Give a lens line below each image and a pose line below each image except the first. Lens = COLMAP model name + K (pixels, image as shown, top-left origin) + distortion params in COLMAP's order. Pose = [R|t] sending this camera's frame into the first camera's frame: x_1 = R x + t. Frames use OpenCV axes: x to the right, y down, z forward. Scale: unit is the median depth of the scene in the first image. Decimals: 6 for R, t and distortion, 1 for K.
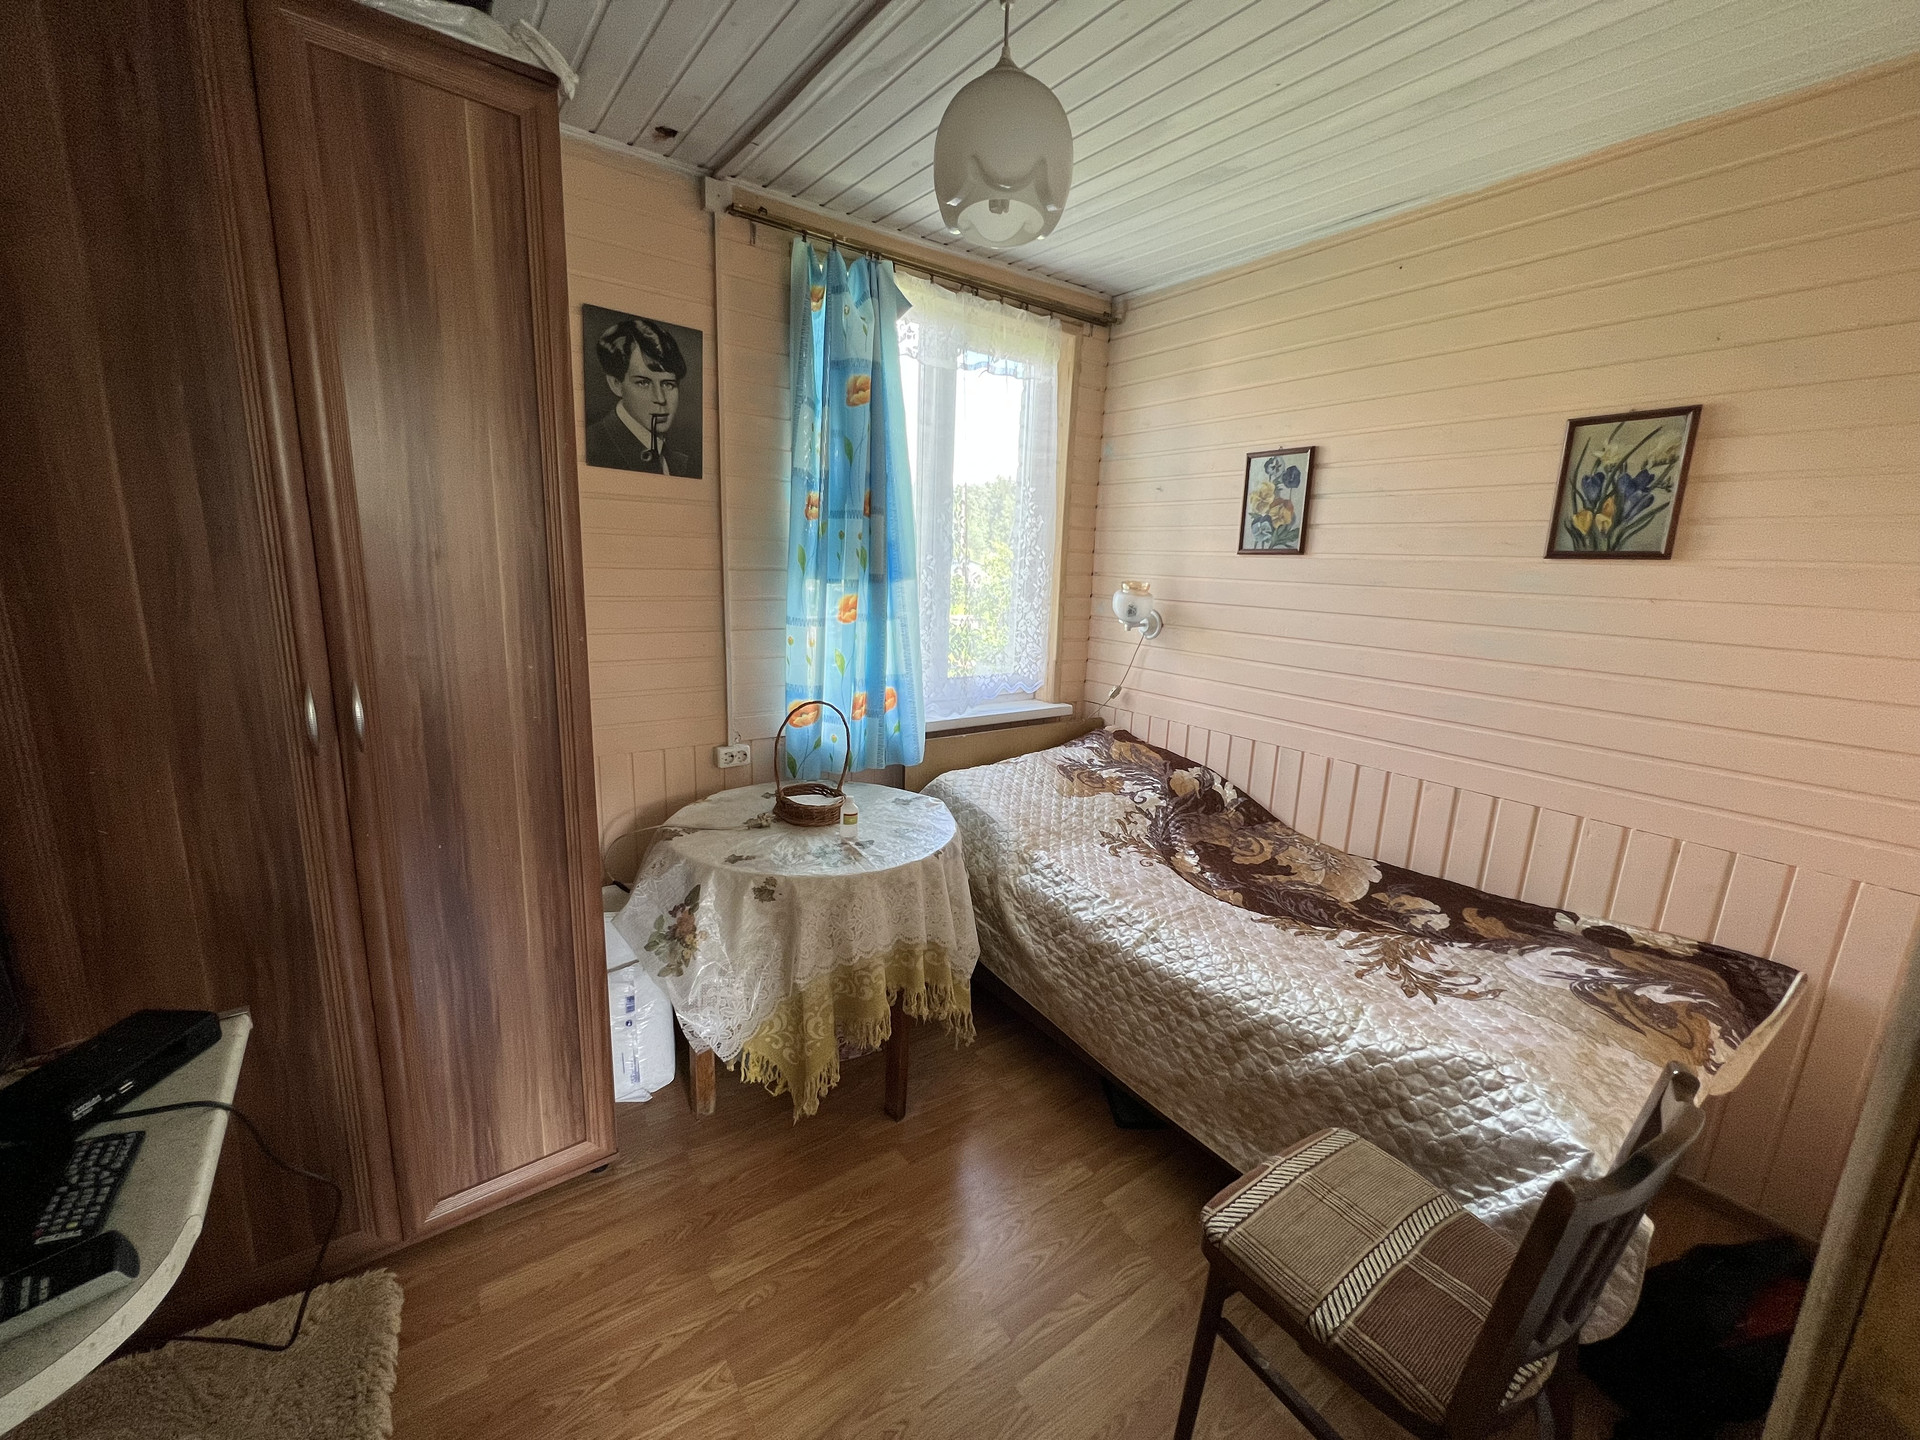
lens RADIAL K [[768.0, 0, 966.5], [0, 768.0, 719.5], [0, 0, 1]] dist [0.000328, 0.000040]
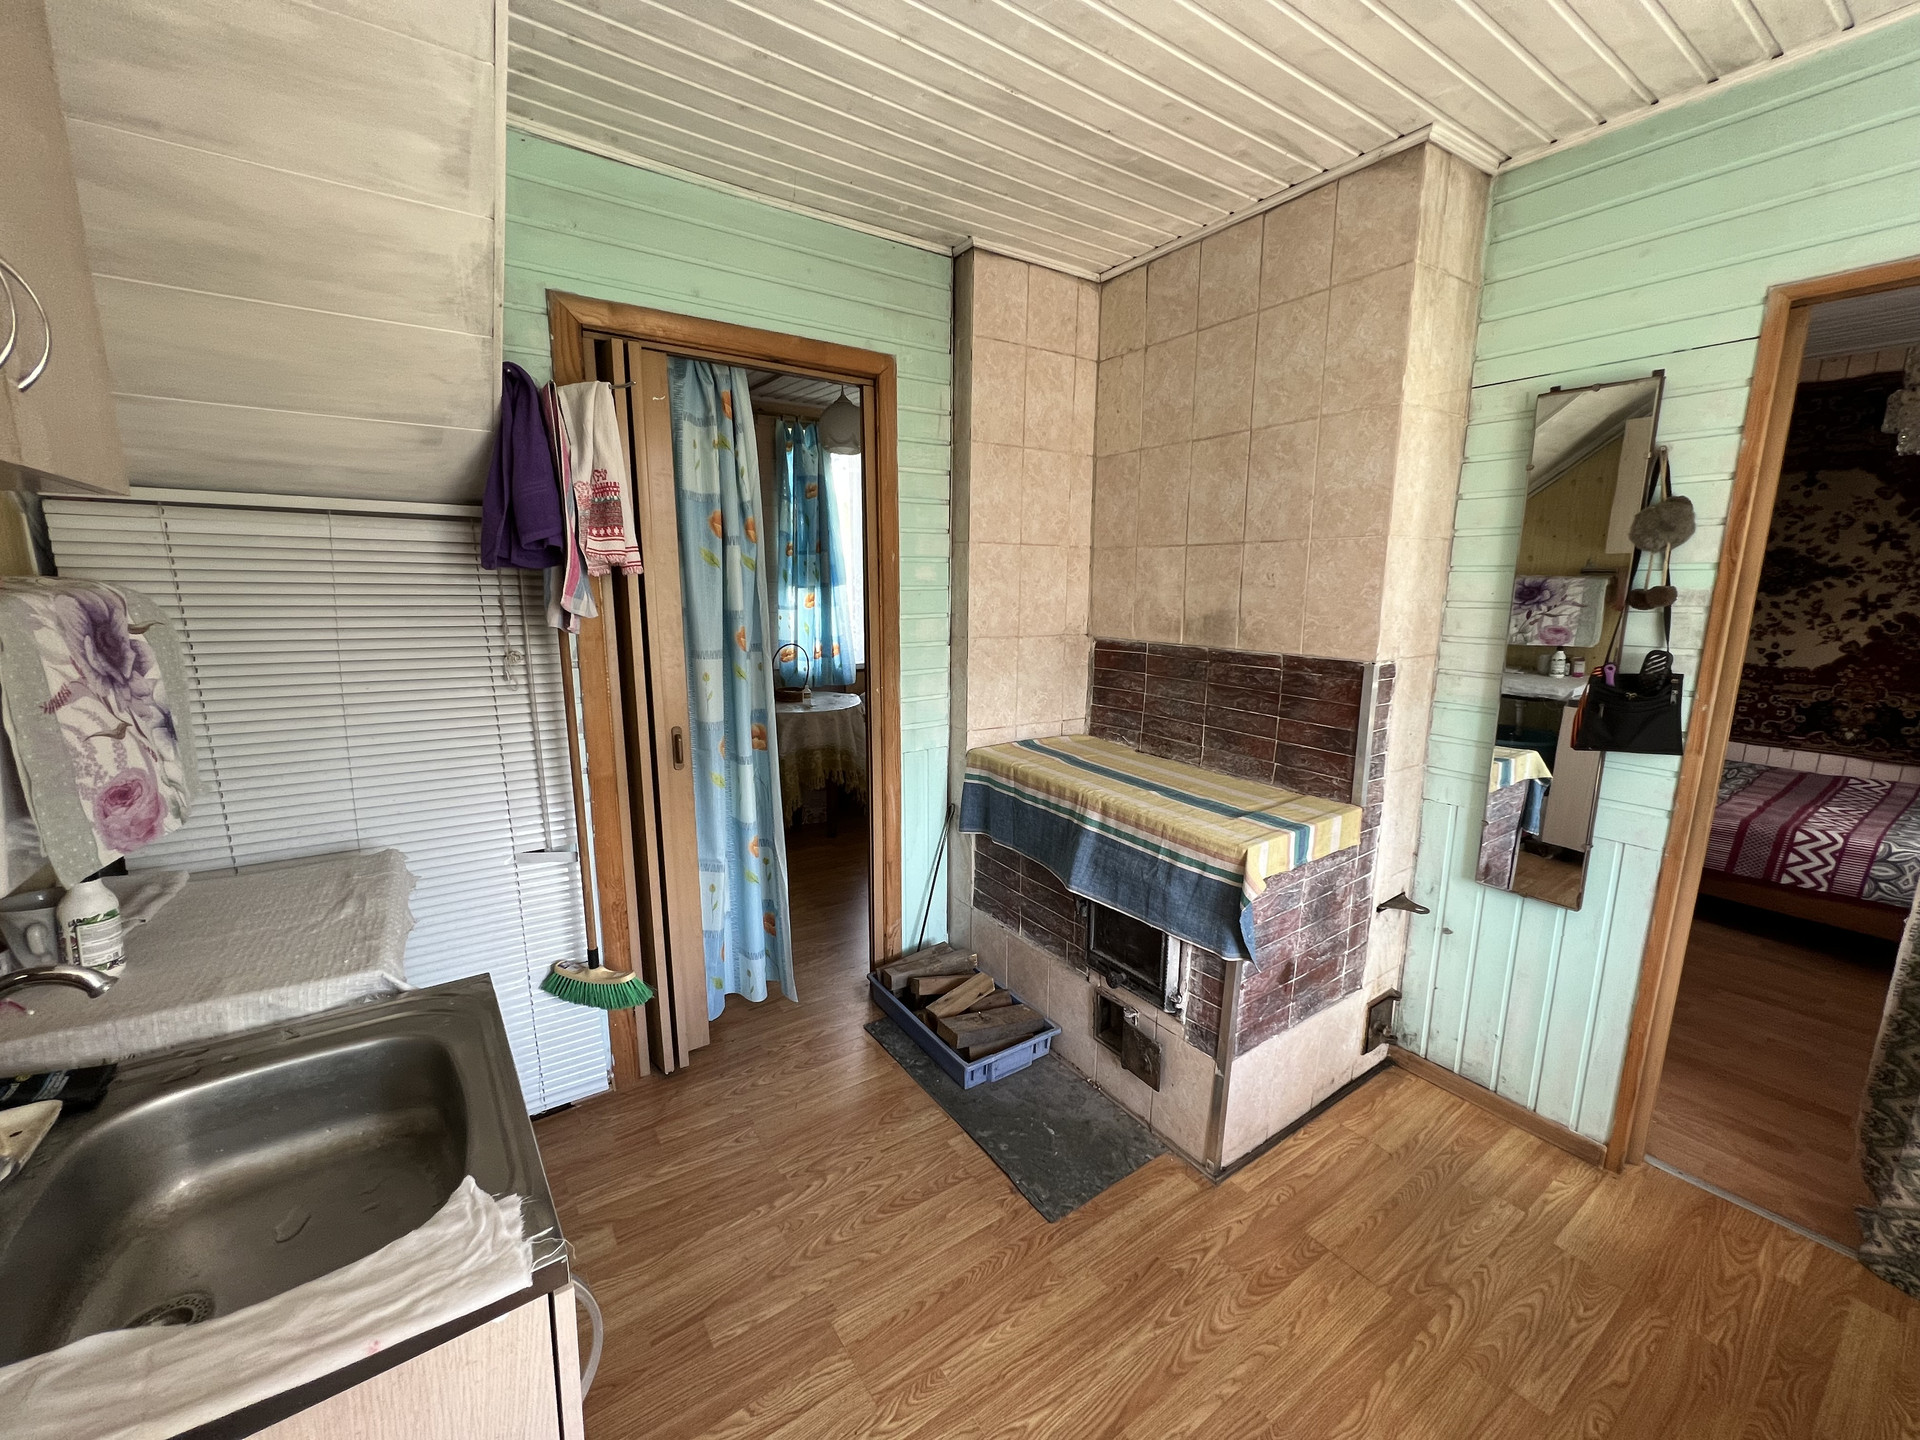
lens RADIAL K [[768.0, 0, 954.2], [0, 768.0, 722.1], [0, 0, 1]] dist [0.000328, 0.000040]
pose [[0.998889, -0.025990, -0.039310, 0.281368], [0.025453, 0.999576, -0.014112, 0.200791], [0.039660, 0.013096, 0.999127, -0.929991]]
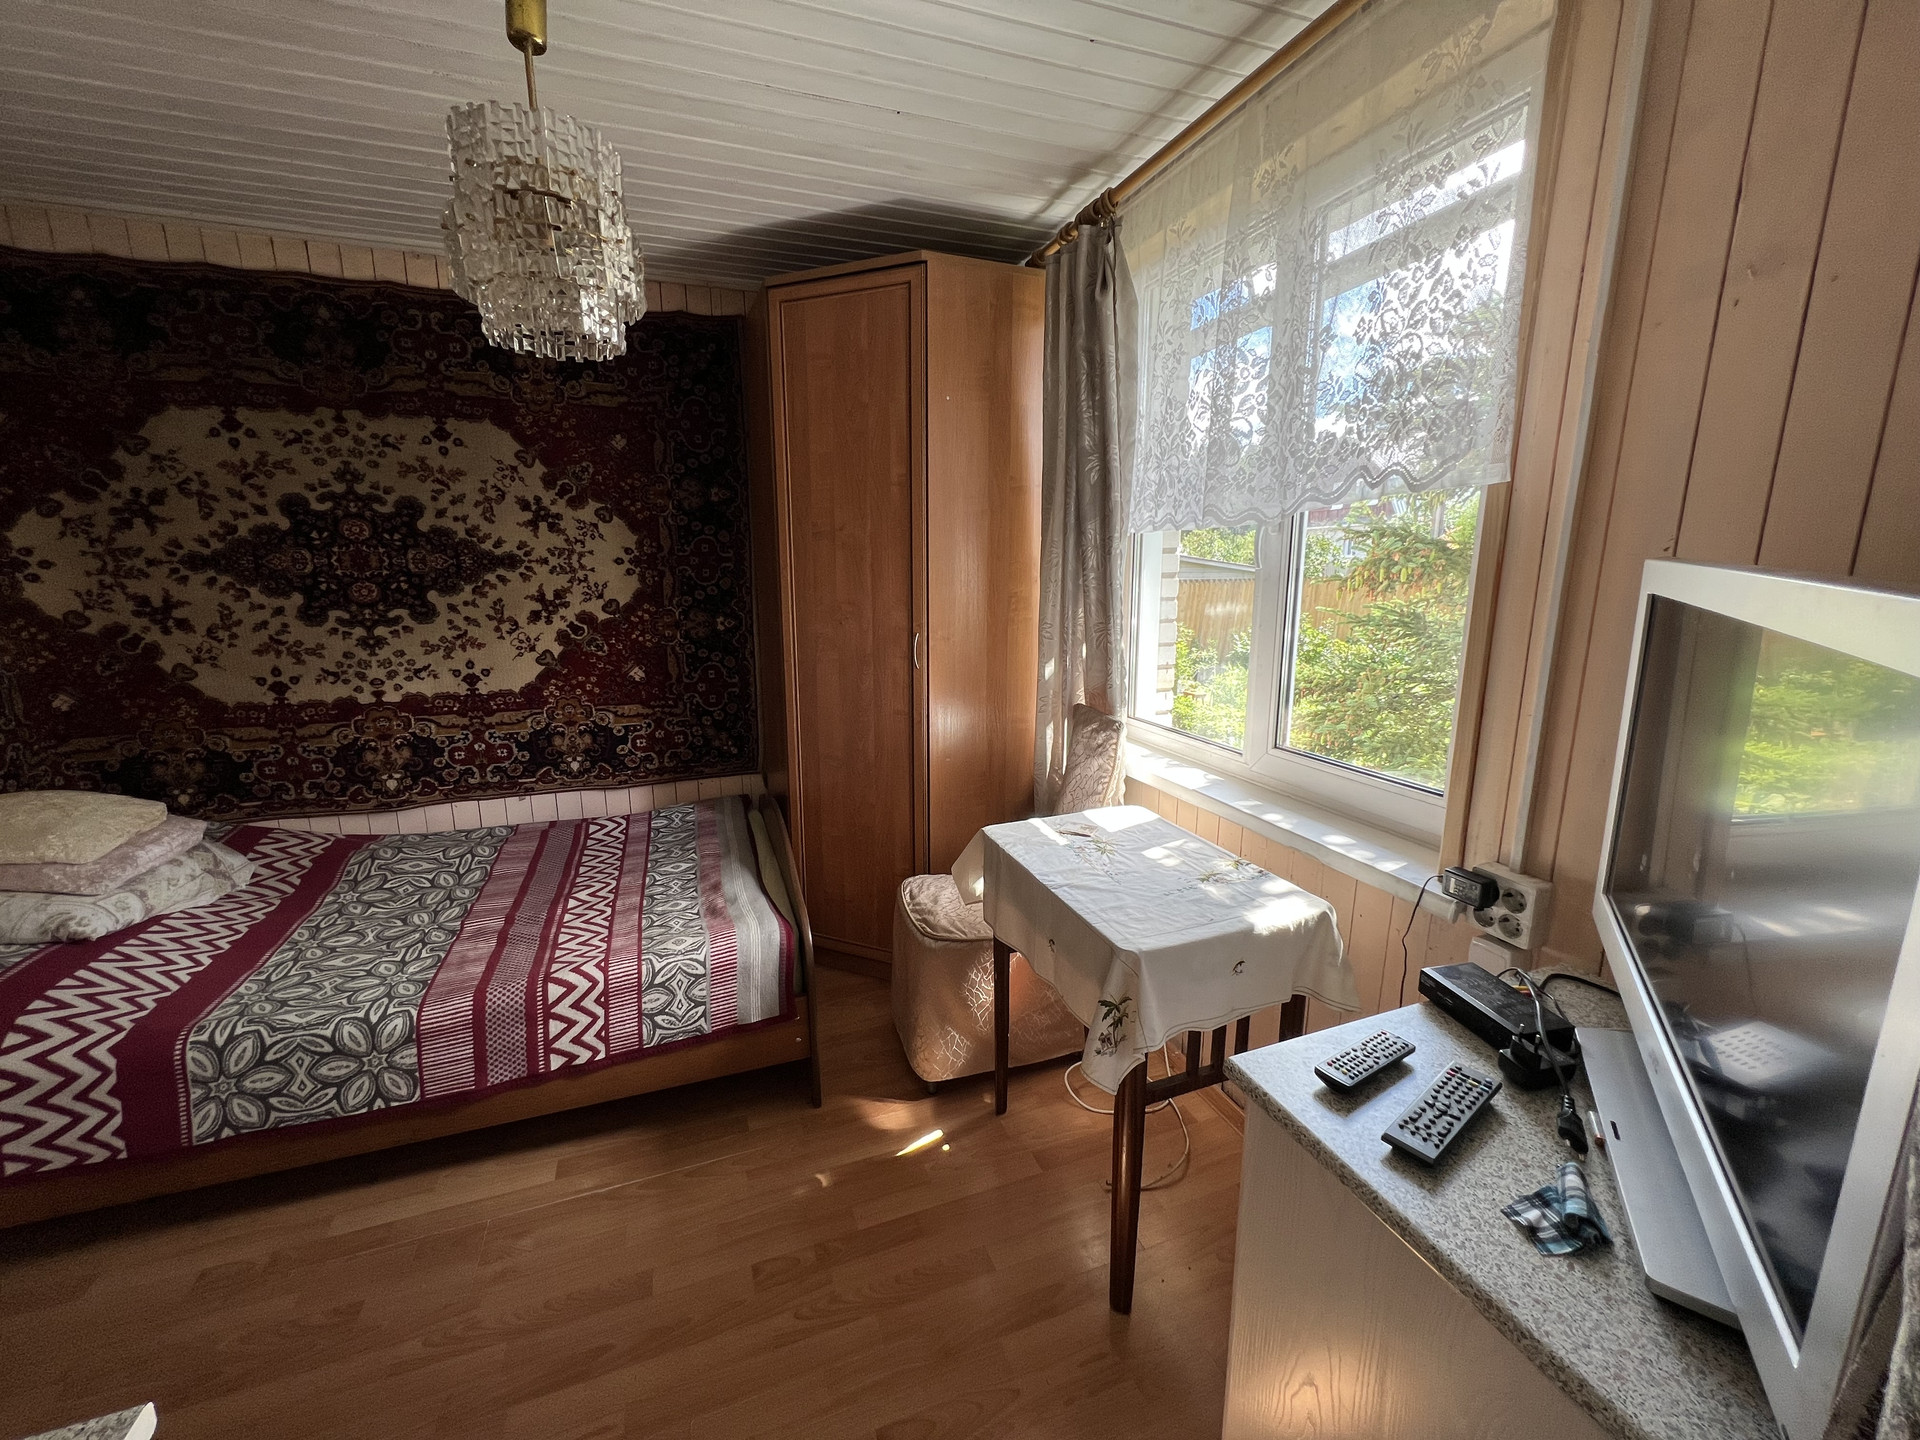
lens RADIAL K [[768.0, 0, 952.9], [0, 768.0, 713.4], [0, 0, 1]] dist [0.000328, 0.000040]
pose [[0.280041, -0.220111, 0.934414, 1.019821], [0.210561, 0.963741, 0.163914, 0.100248], [-0.936612, 0.150849, 0.316233, -0.313999]]
